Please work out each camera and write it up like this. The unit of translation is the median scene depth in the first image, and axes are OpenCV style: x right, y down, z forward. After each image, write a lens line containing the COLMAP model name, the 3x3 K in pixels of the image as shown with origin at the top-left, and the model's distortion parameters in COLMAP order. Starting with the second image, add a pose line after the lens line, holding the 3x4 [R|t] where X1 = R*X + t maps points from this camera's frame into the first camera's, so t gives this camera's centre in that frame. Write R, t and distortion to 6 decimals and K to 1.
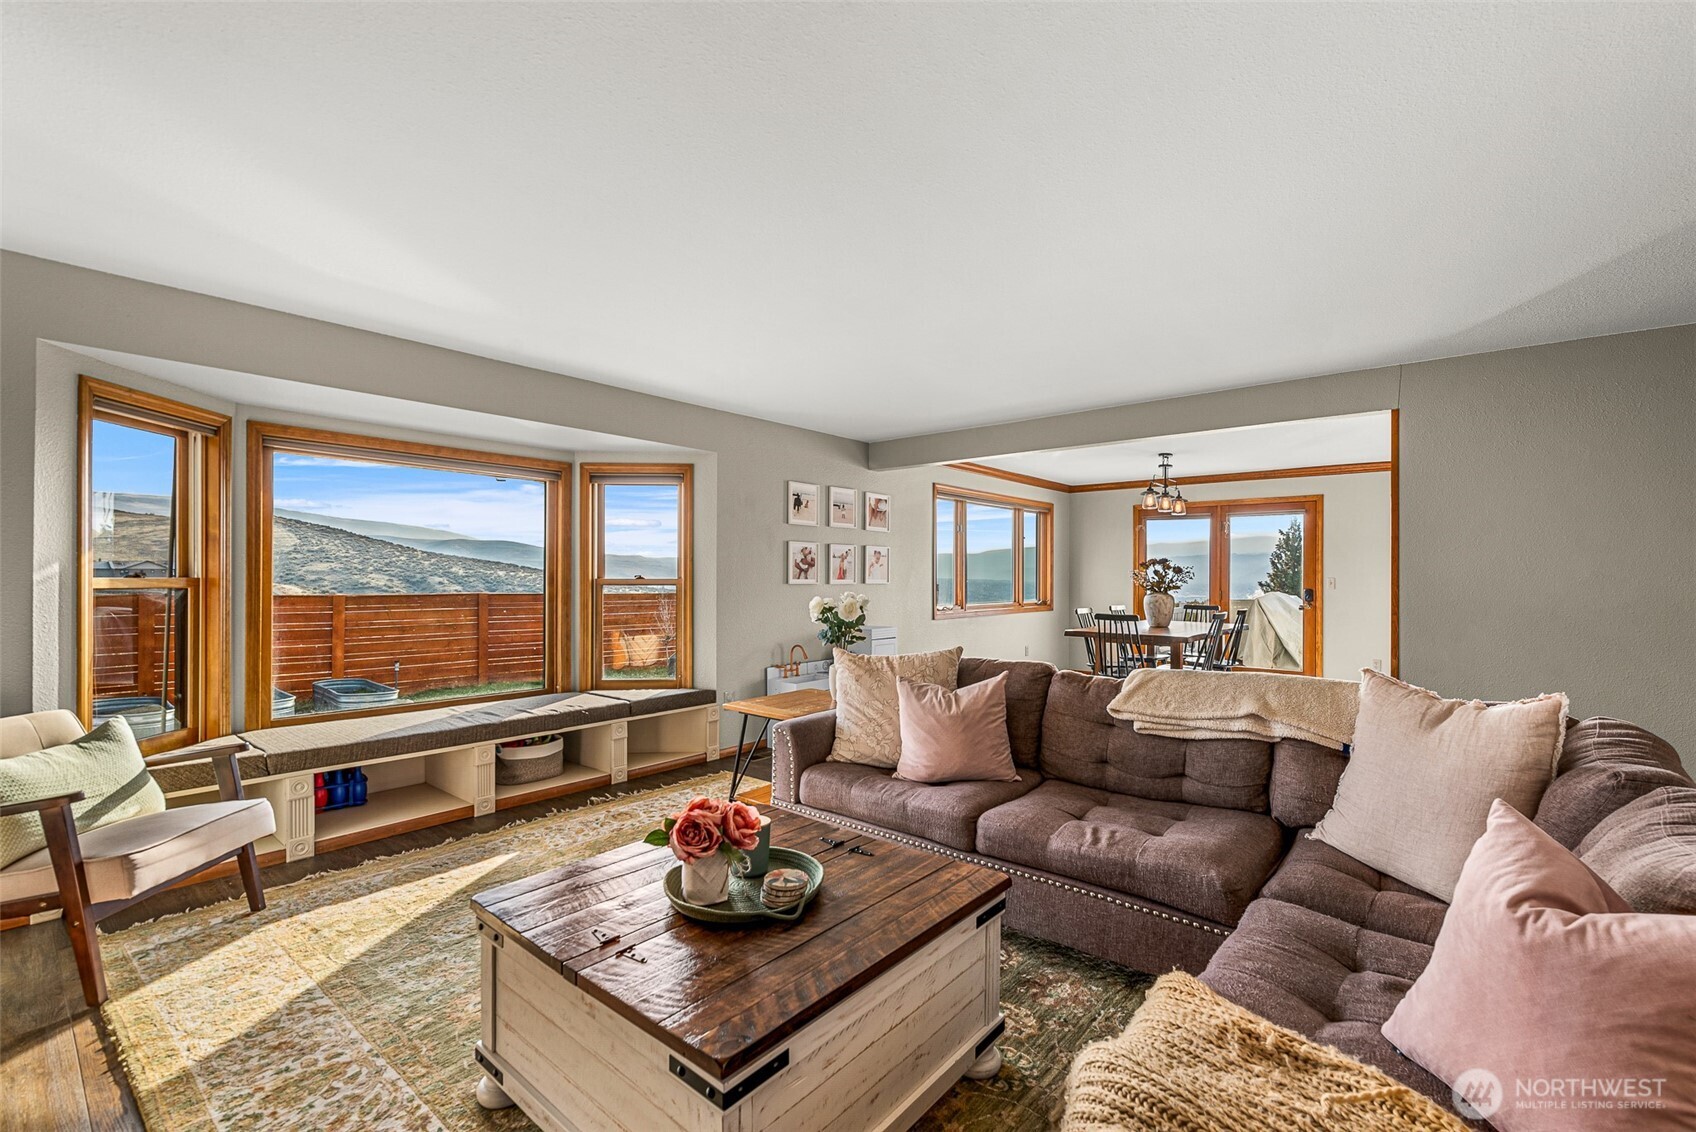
lens RADIAL K [[738.7, 0, 848.0], [0, 738.7, 566.0], [0, 0, 1]] dist [-0.000632, -0.000231]
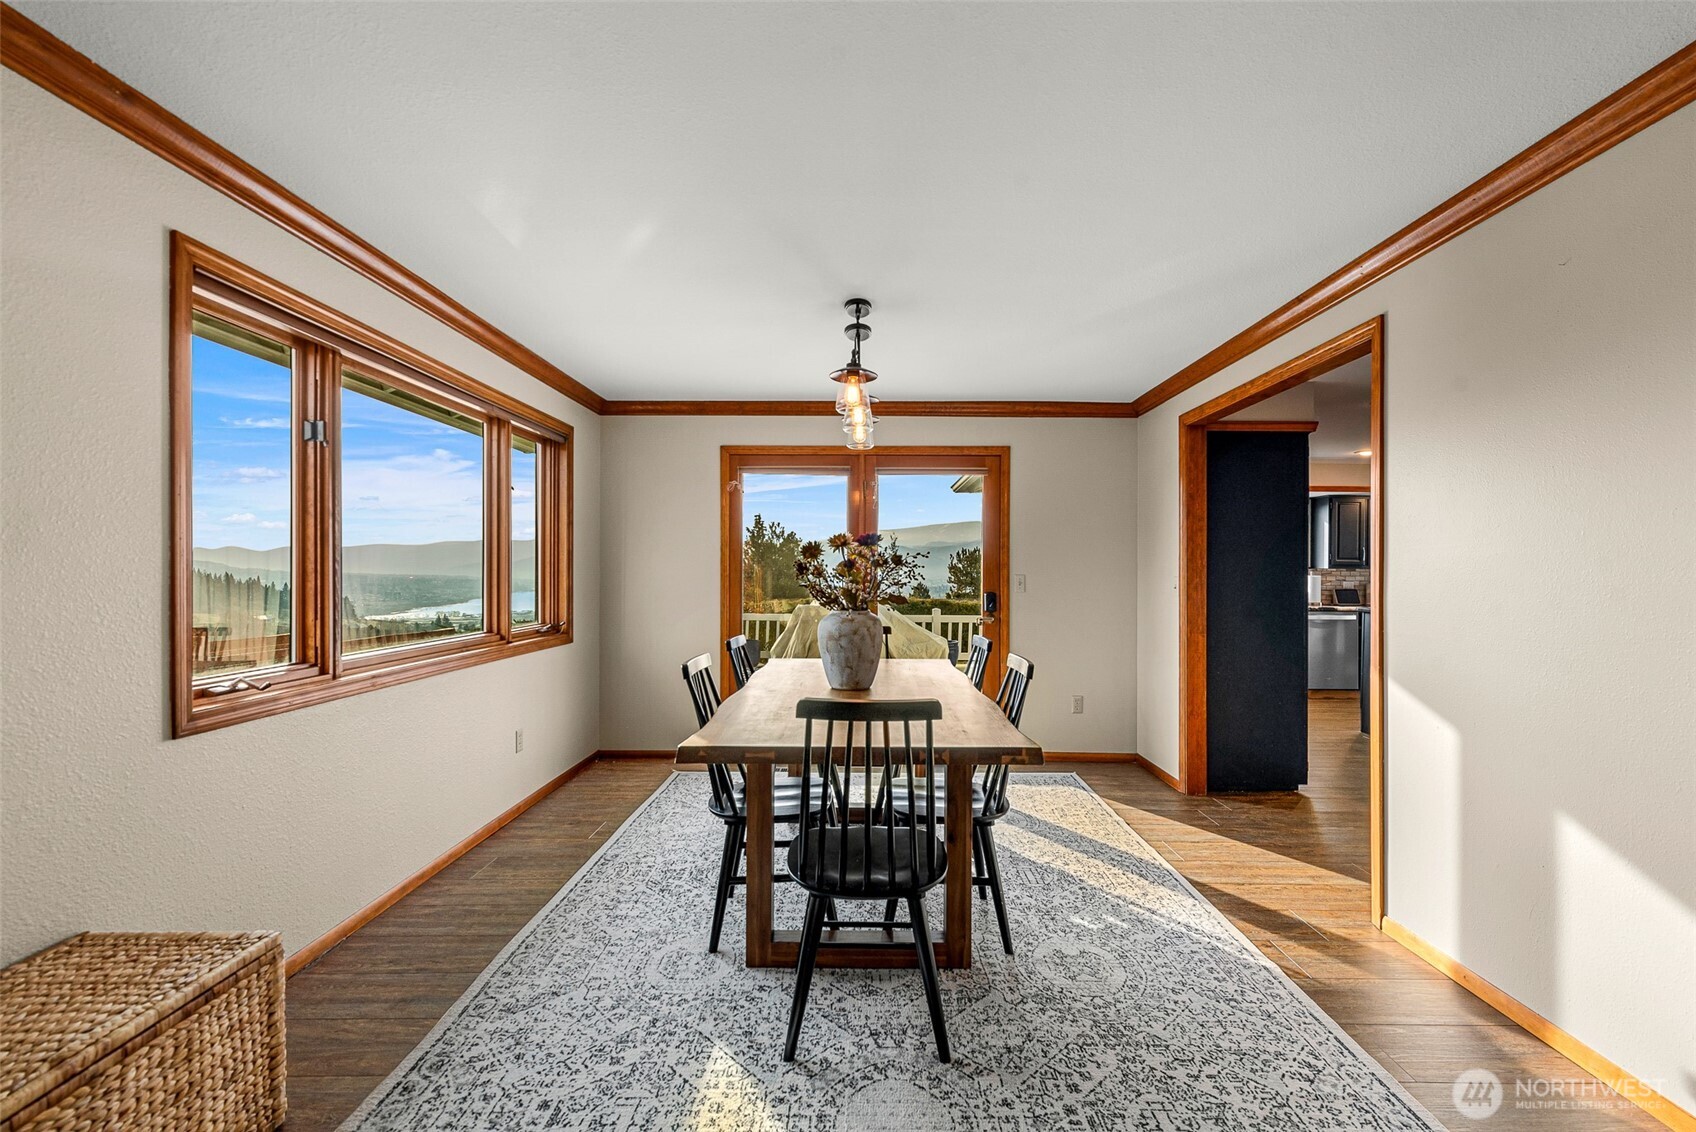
lens RADIAL K [[738.7, 0, 848.0], [0, 738.7, 566.0], [0, 0, 1]] dist [-0.000632, -0.000231]
pose [[0.772991, 0.002096, 0.634413, 0.150280], [-0.007668, 0.999952, 0.006038, 0.006922], [-0.634370, -0.009532, 0.772971, 0.706361]]
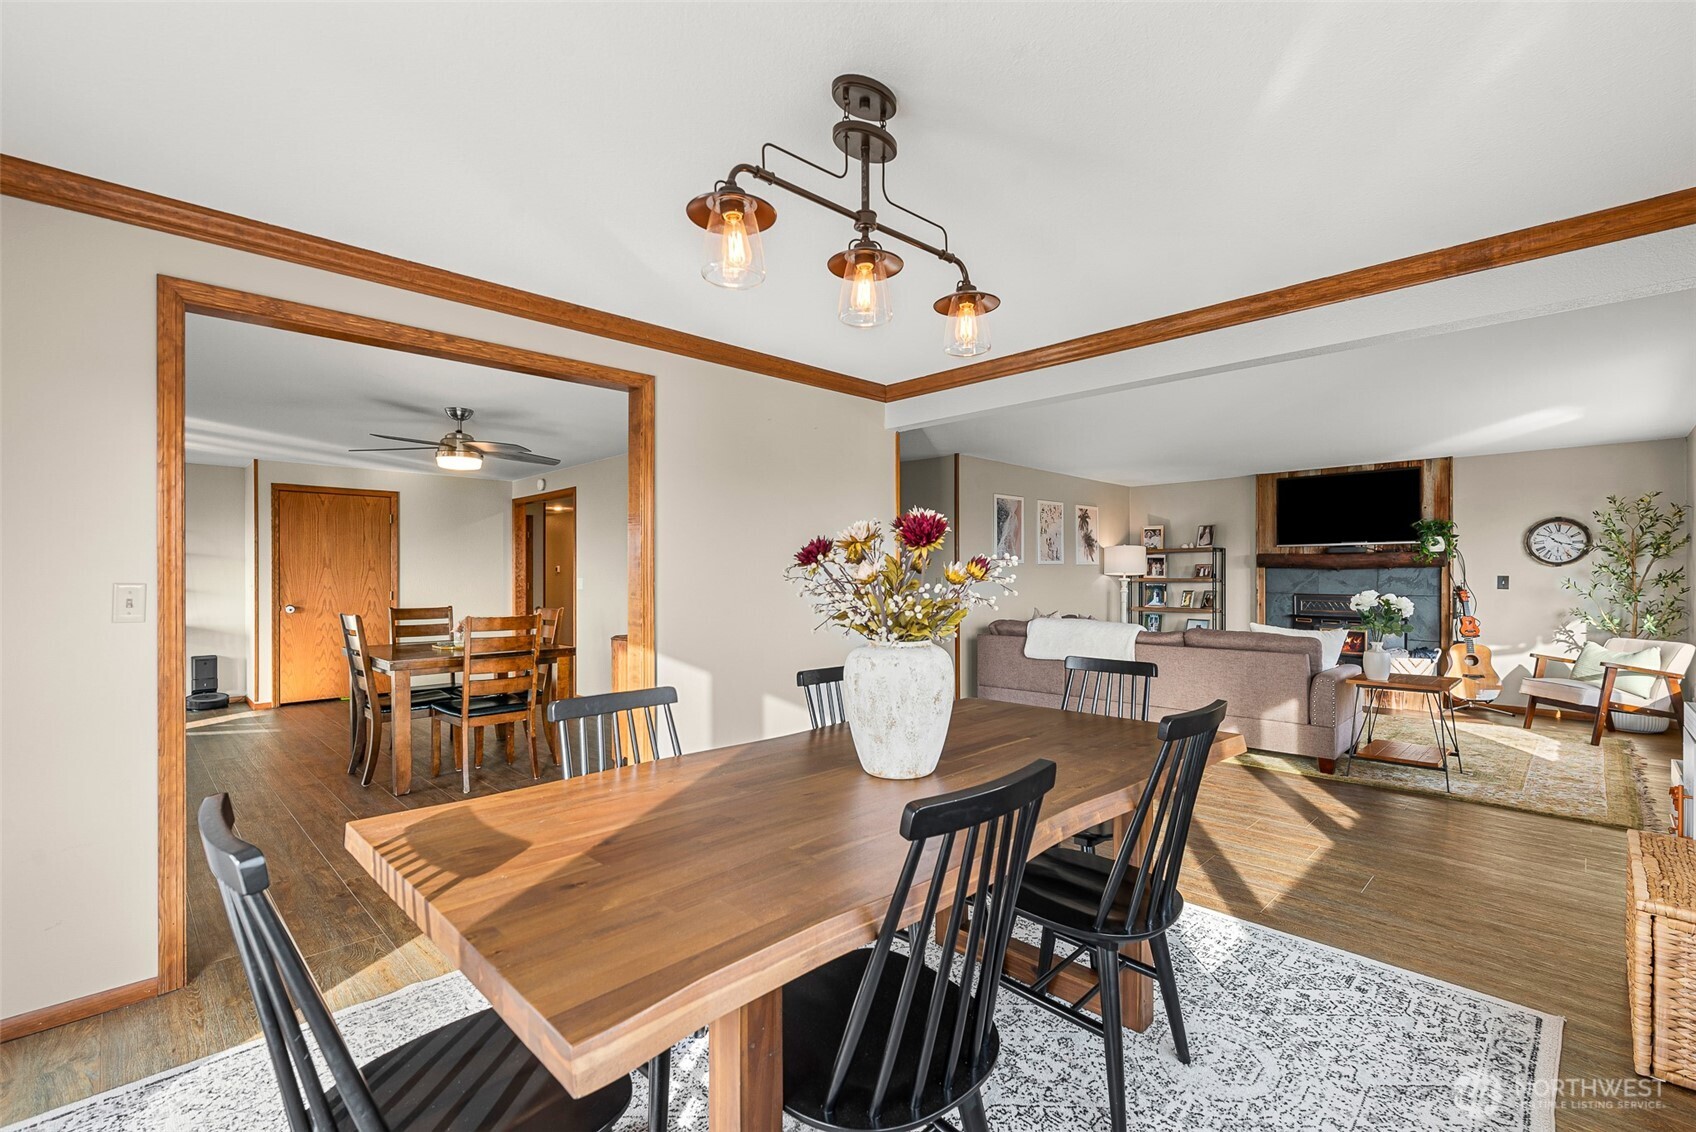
lens RADIAL K [[738.7, 0, 848.0], [0, 738.7, 566.0], [0, 0, 1]] dist [-0.000632, -0.000231]
pose [[-0.996408, -0.000568, 0.084676, 0.440342], [-0.002689, 0.999685, -0.024937, 0.014747], [-0.084635, -0.025075, -0.996096, 1.338554]]
